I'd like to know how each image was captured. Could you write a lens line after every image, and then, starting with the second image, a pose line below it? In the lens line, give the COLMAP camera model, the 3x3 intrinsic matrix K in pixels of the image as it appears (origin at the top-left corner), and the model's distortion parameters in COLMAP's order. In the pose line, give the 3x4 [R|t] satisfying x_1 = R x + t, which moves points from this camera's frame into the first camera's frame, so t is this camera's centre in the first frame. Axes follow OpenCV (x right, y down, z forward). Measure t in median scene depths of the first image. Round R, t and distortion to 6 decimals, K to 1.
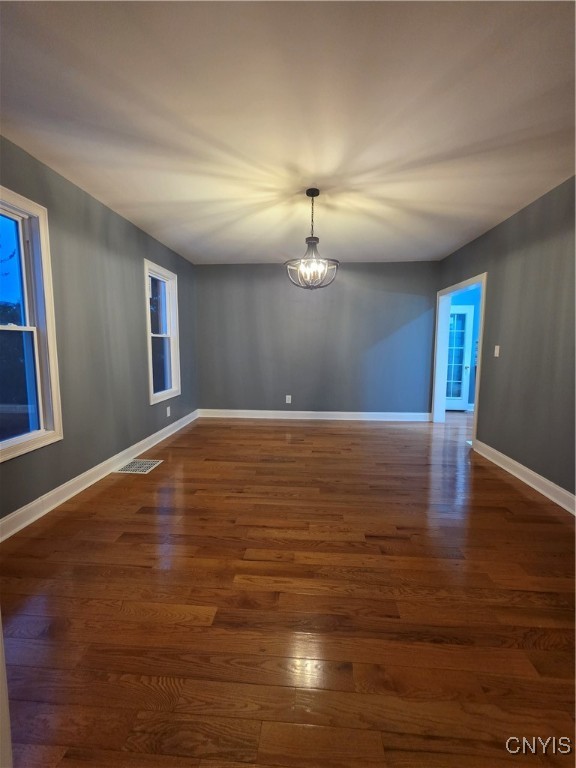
lens RADIAL K [[353.1, 0, 288.0], [0, 353.1, 384.0], [0, 0, 1]] dist [0.002815, 0.000091]
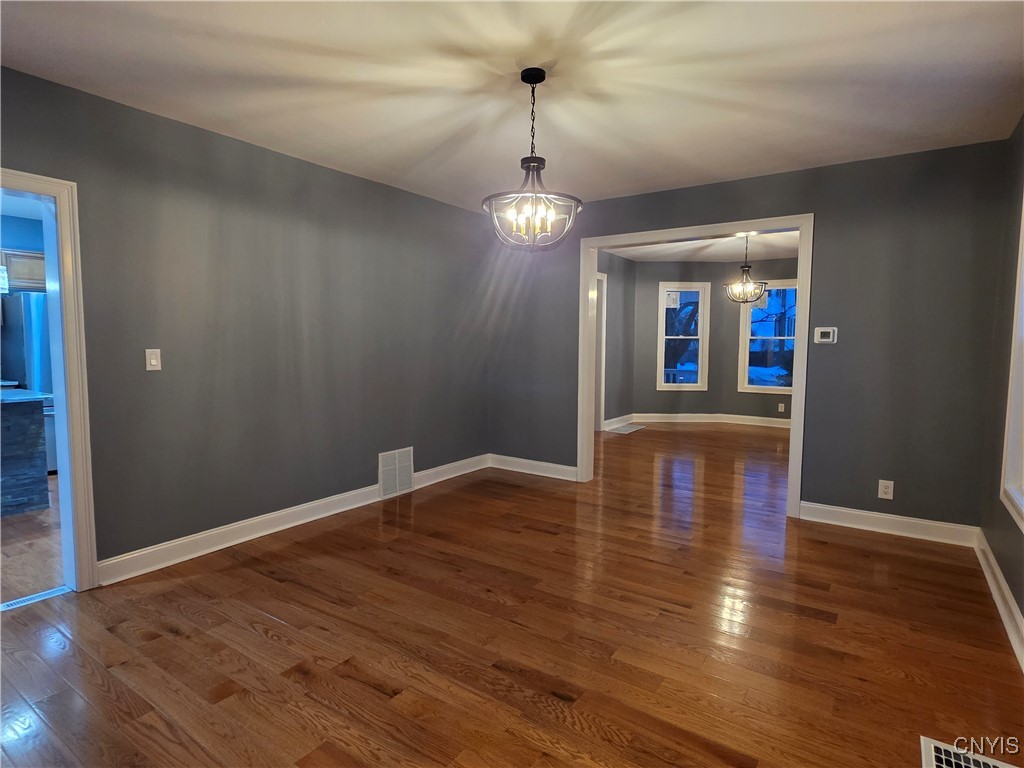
lens RADIAL K [[534.3, 0, 512.0], [0, 534.3, 384.0], [0, 0, 1]] dist [0.002290, -0.000272]
pose [[-0.859212, -0.047315, 0.509427, -0.340238], [0.049602, 0.983320, 0.174989, -0.216880], [-0.509209, 0.175622, -0.842534, 1.772842]]
